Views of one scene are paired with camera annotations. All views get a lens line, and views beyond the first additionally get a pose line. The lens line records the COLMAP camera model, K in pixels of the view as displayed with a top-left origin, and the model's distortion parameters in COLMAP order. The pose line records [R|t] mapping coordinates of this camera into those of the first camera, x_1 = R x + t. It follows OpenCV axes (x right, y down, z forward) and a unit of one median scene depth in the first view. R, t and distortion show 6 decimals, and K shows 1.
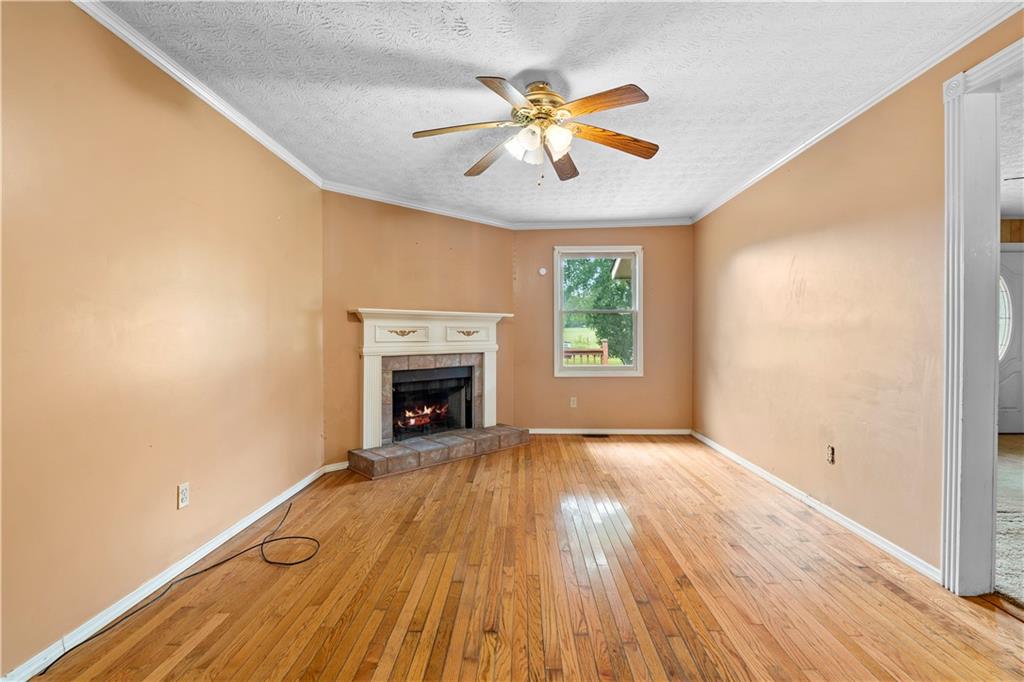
lens RADIAL K [[466.5, 0, 510.1], [0, 466.5, 339.1], [0, 0, 1]] dist [-0.004354, 0.000766]
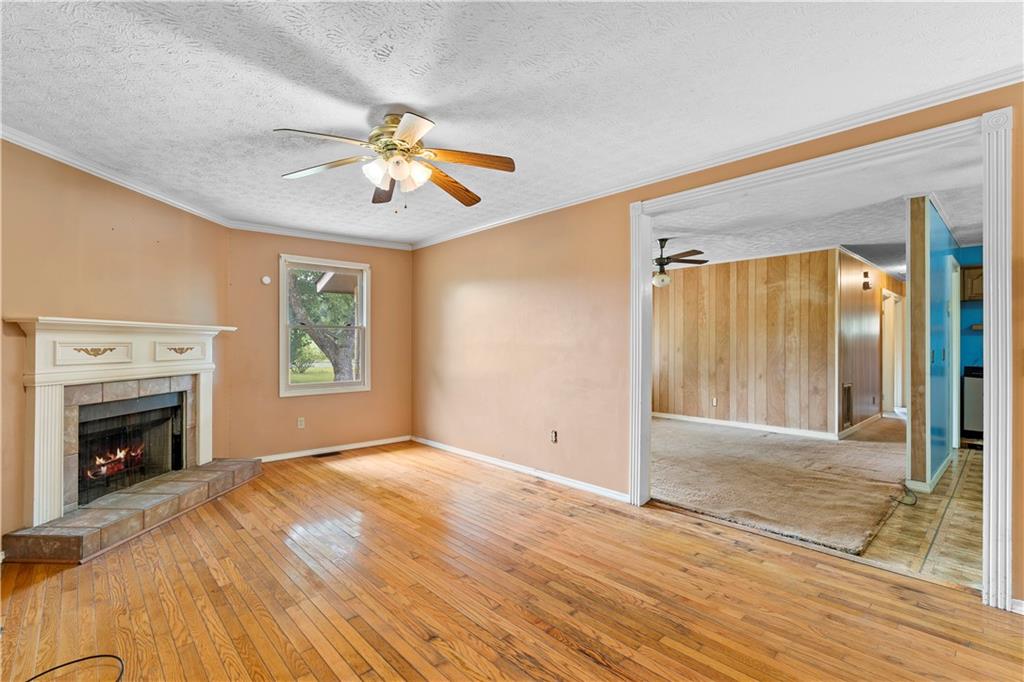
lens RADIAL K [[470.6, 0, 509.7], [0, 470.6, 345.6], [0, 0, 1]] dist [-0.015763, 0.007712]
pose [[0.717870, 0.000318, 0.696178, -0.281614], [0.004918, 0.999973, -0.005528, -0.015521], [-0.696160, 0.007393, 0.717848, 0.042584]]
